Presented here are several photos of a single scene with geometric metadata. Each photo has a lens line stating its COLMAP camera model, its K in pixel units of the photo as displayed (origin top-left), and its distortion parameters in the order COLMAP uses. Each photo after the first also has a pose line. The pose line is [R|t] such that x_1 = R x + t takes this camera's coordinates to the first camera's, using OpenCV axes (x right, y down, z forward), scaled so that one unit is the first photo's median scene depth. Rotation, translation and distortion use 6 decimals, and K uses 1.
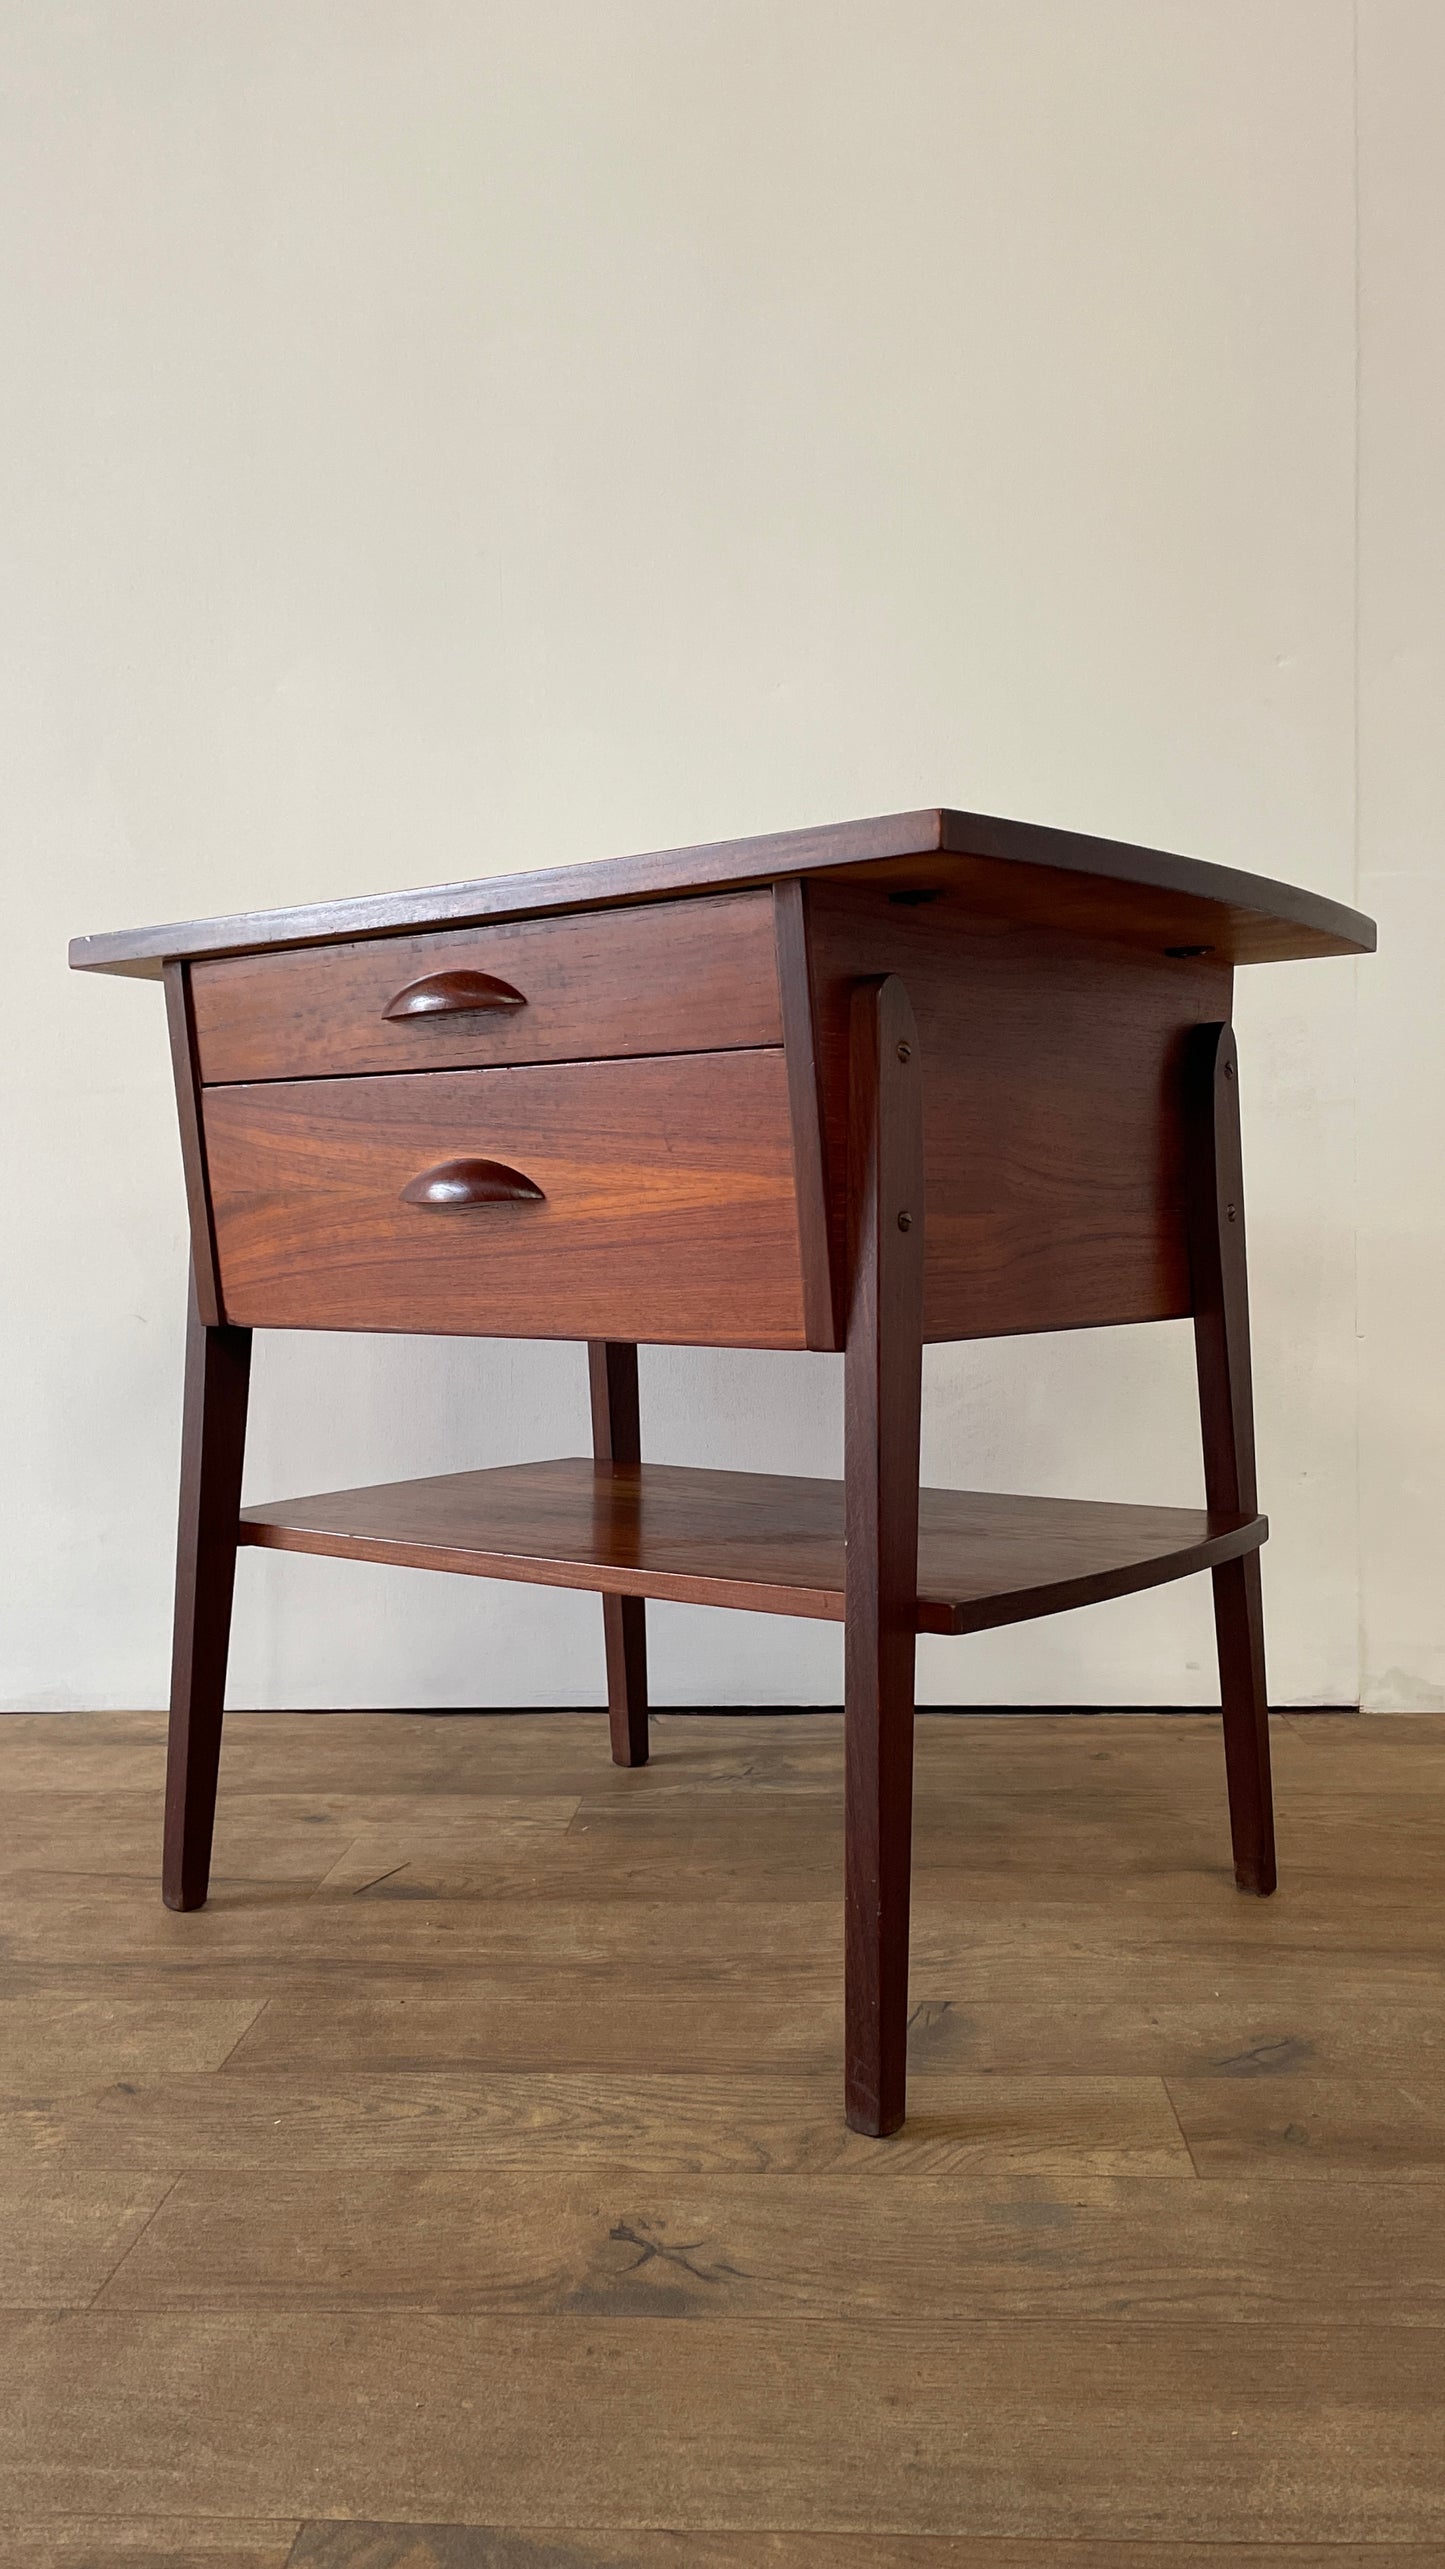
lens RADIAL K [[2058.8, 0, 761.8], [0, 2058.8, 1270.6], [0, 0, 1]] dist [0.091679, -0.128476]
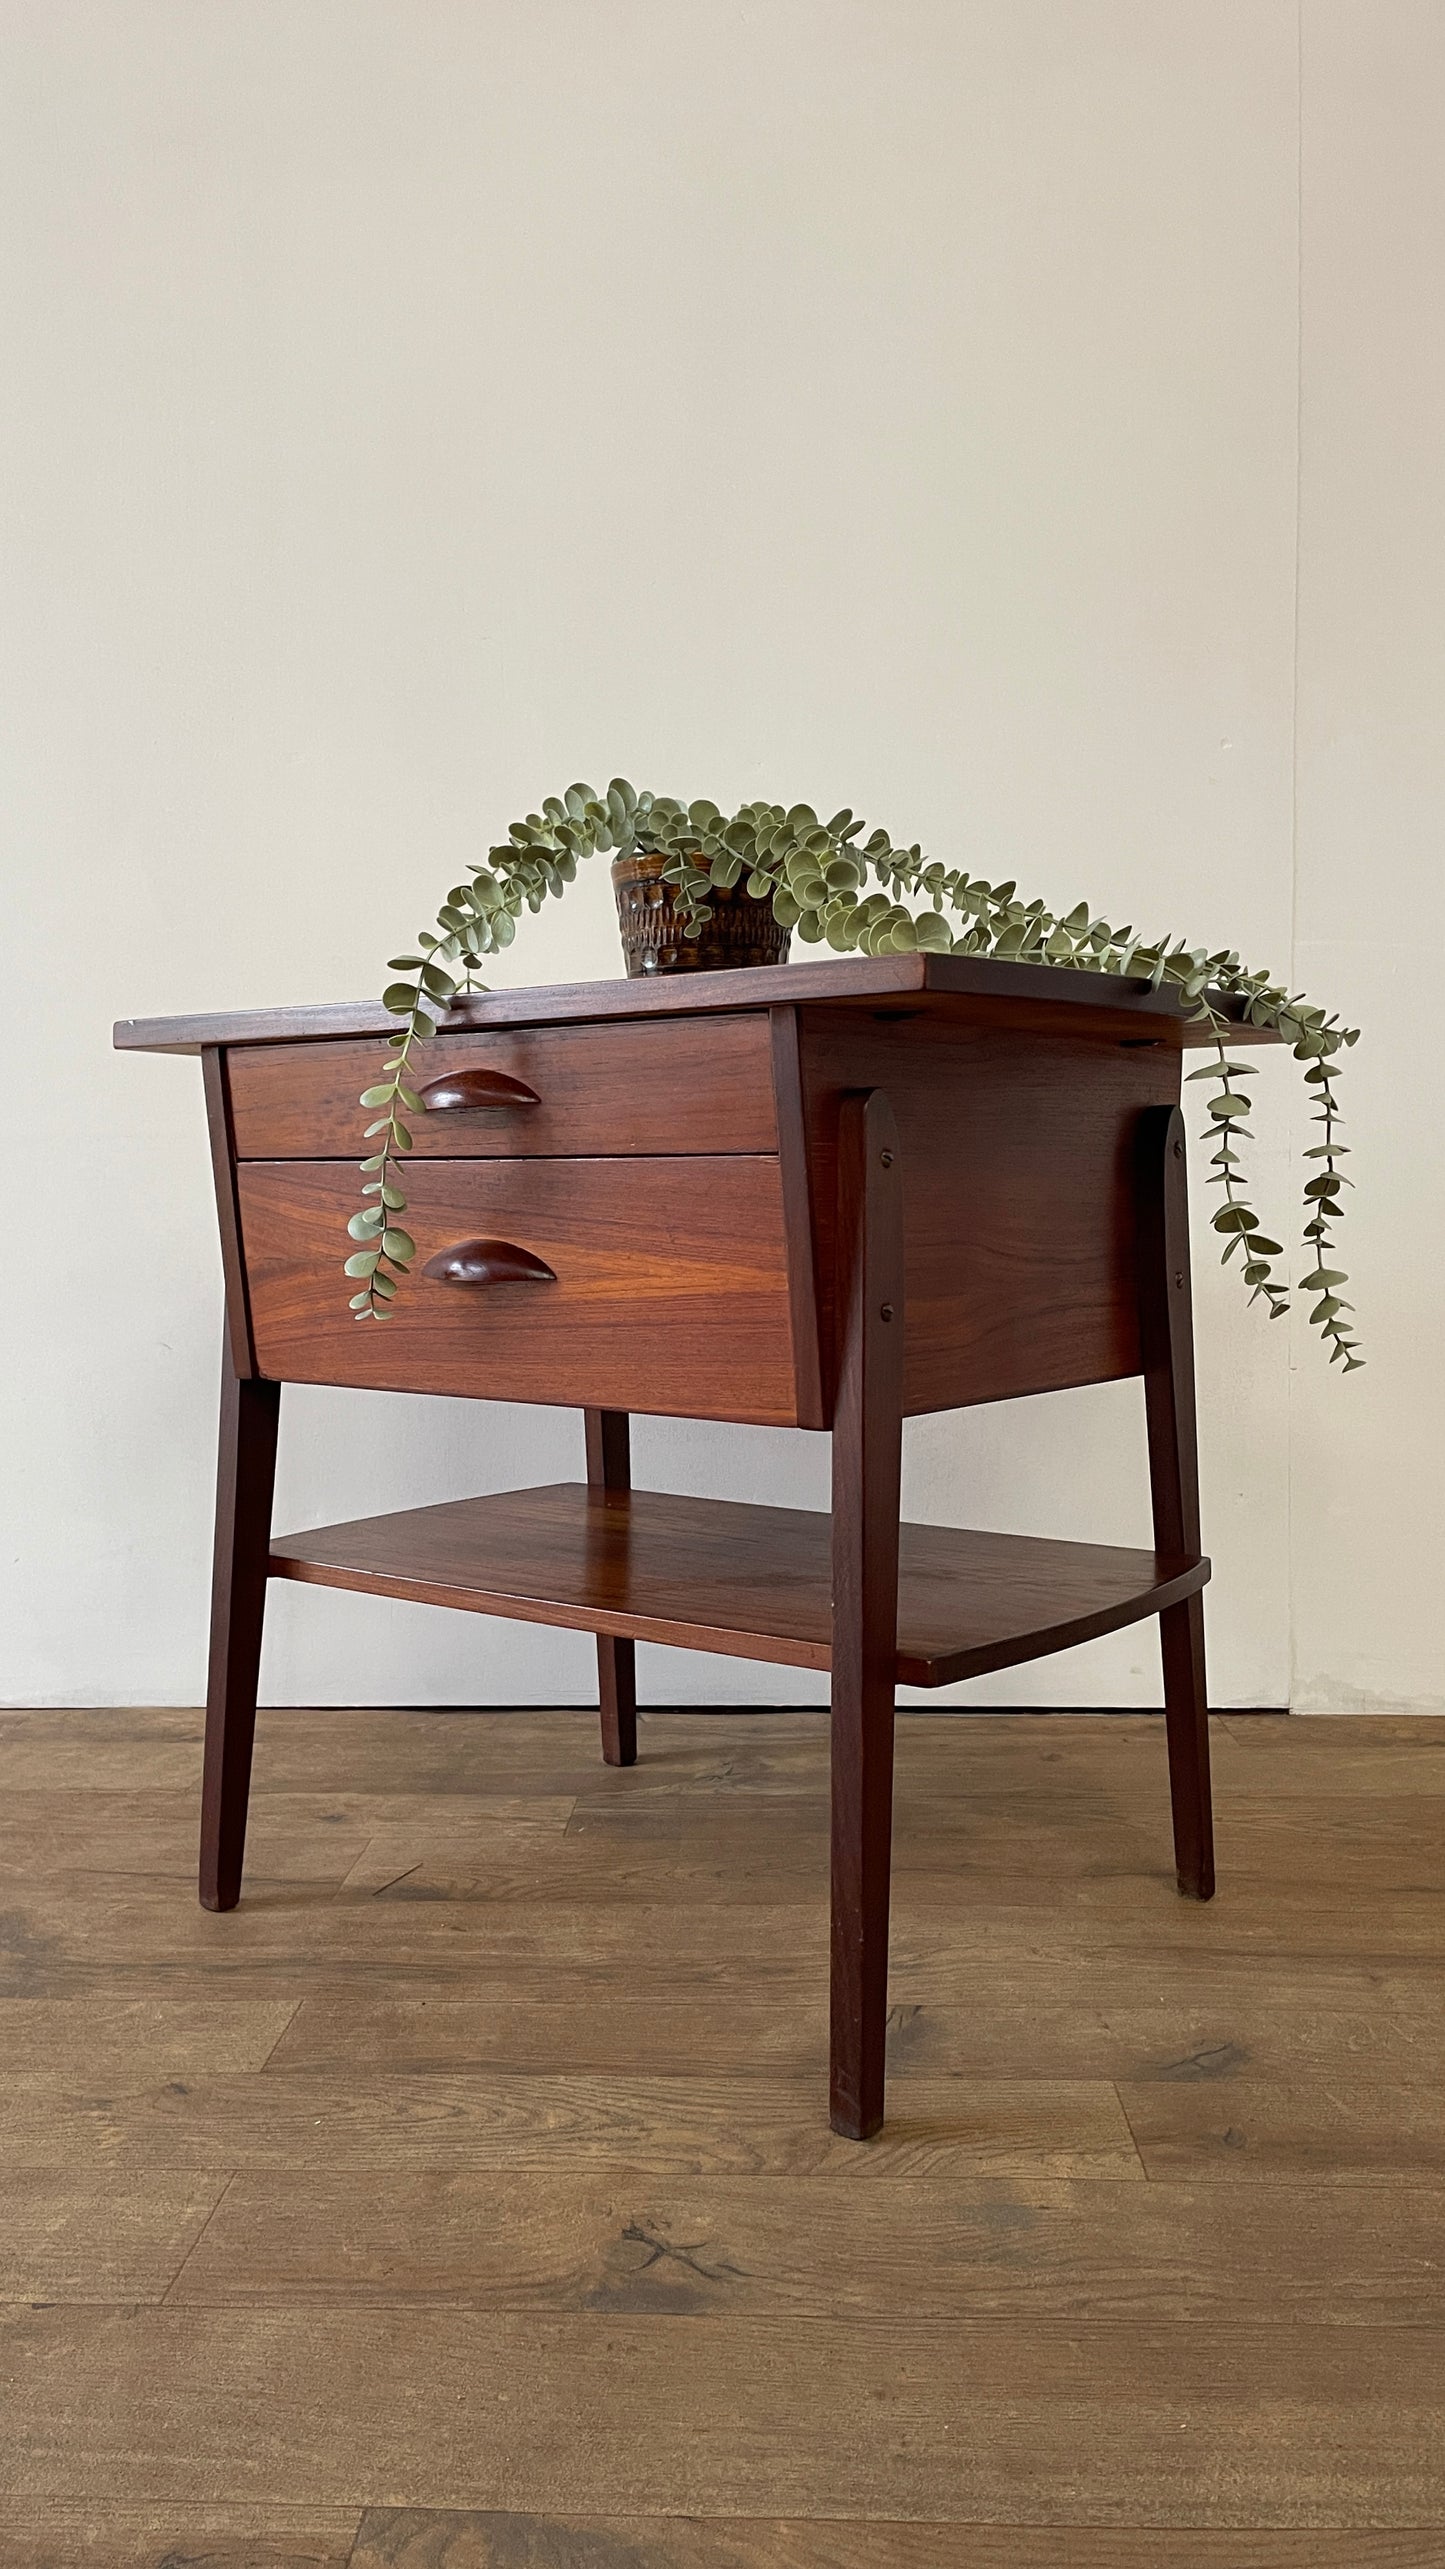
lens RADIAL K [[1953.4, 0, 727.3], [0, 1953.4, 1266.7], [0, 0, 1]] dist [0.086928, -0.121739]
pose [[0.999980, 0.004395, 0.004578, -0.019270], [-0.004471, 0.999850, 0.016739, -0.059950], [-0.004504, -0.016759, 0.999849, -0.041554]]
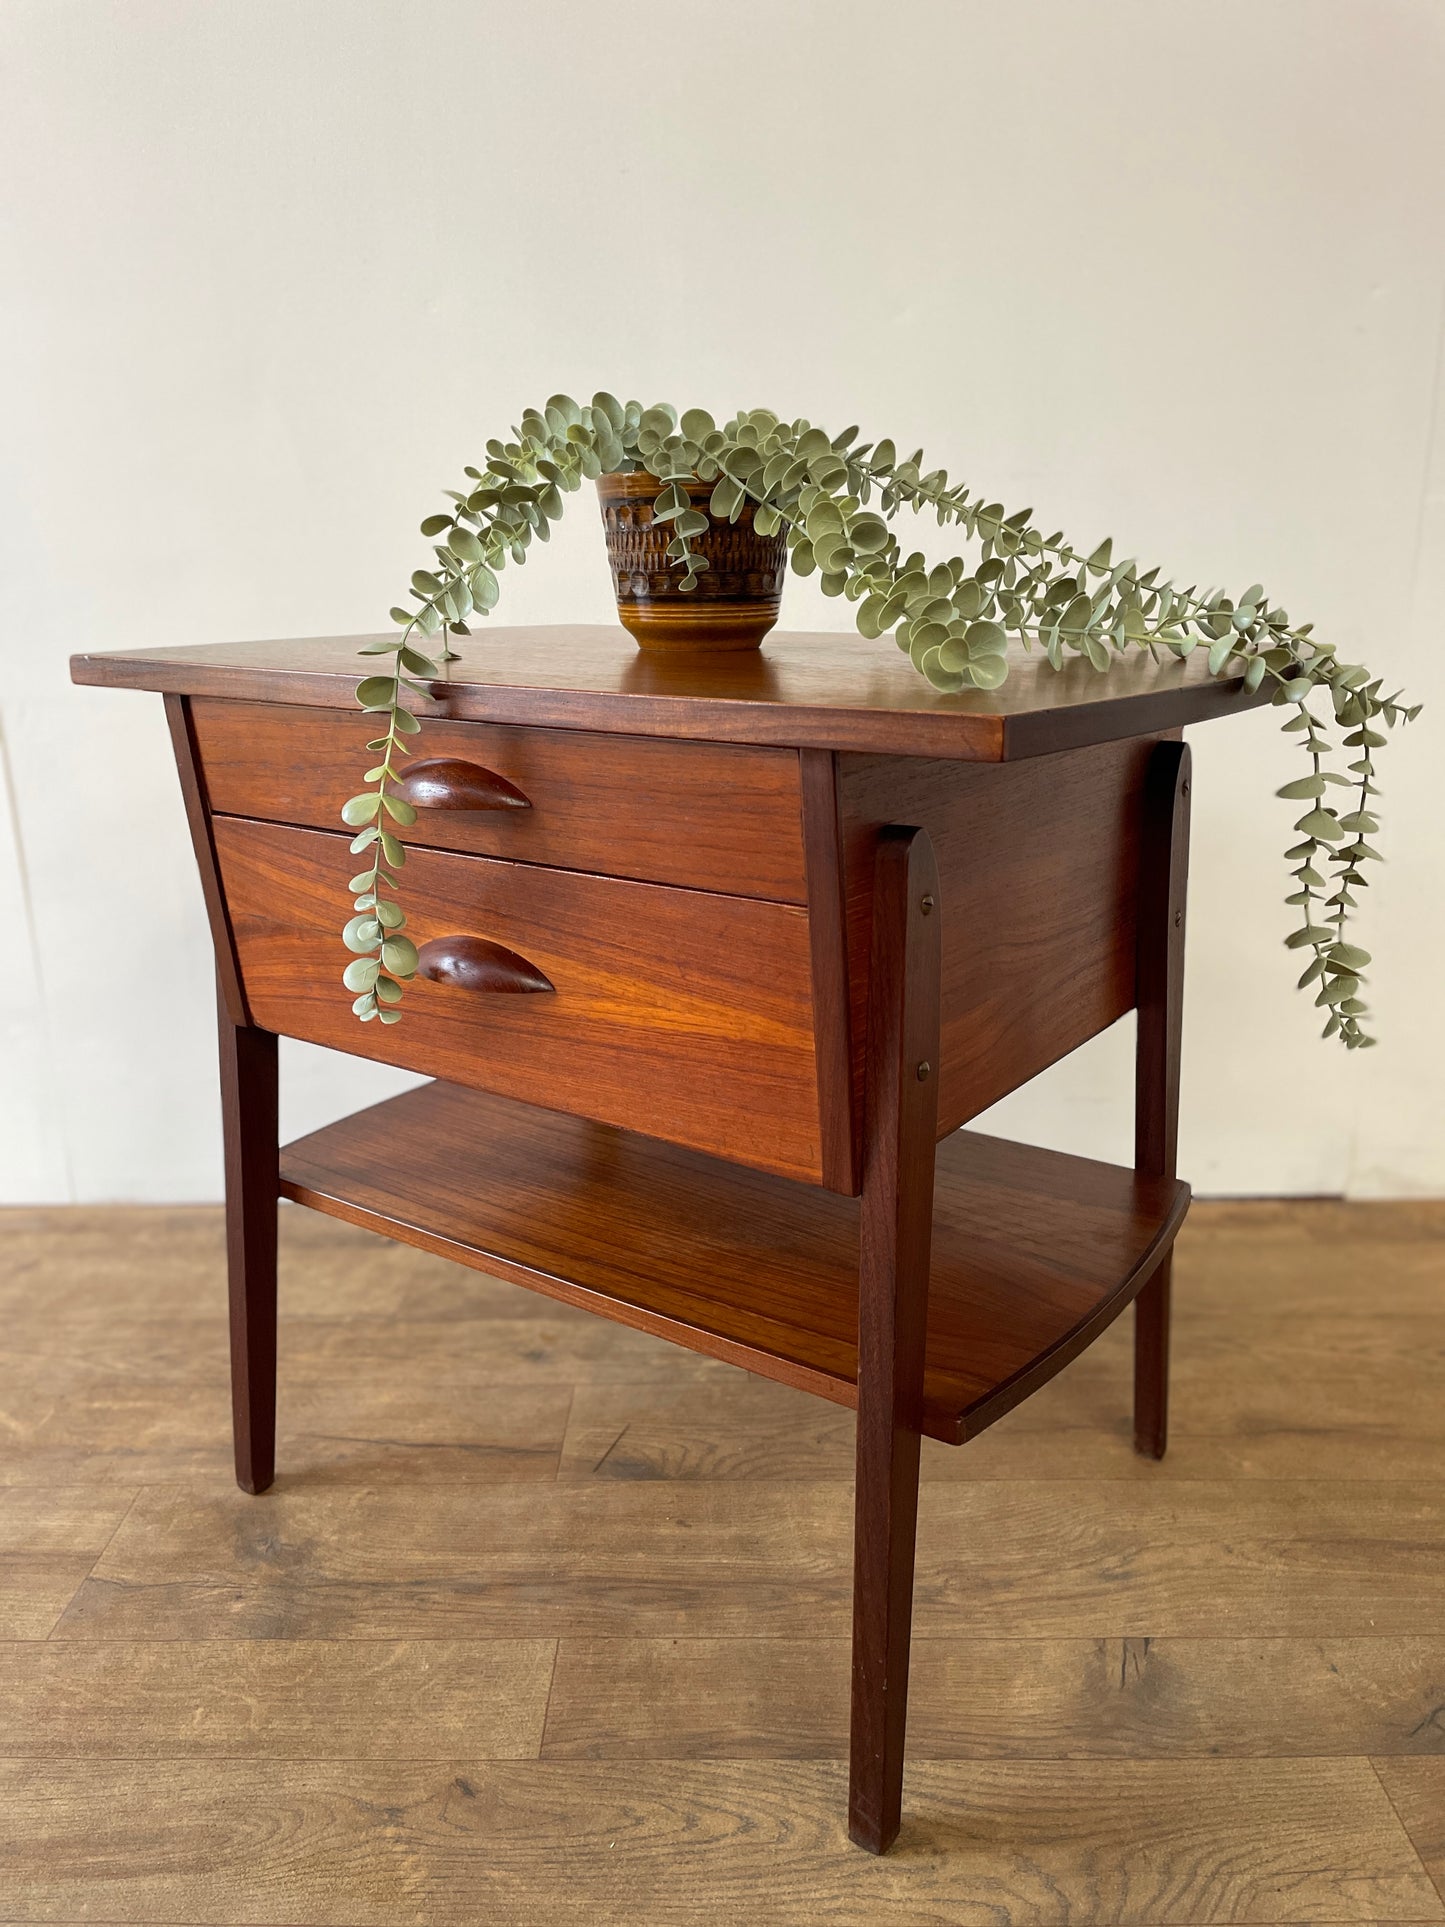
lens RADIAL K [[1447.6, 0, 727.9], [0, 1447.6, 952.1], [0, 0, 1]] dist [0.085148, -0.118816]
pose [[0.999017, -0.009748, 0.043236, -0.050788], [-0.000892, 0.970895, 0.239503, -0.228354], [-0.044313, -0.239307, 0.969932, 0.303652]]
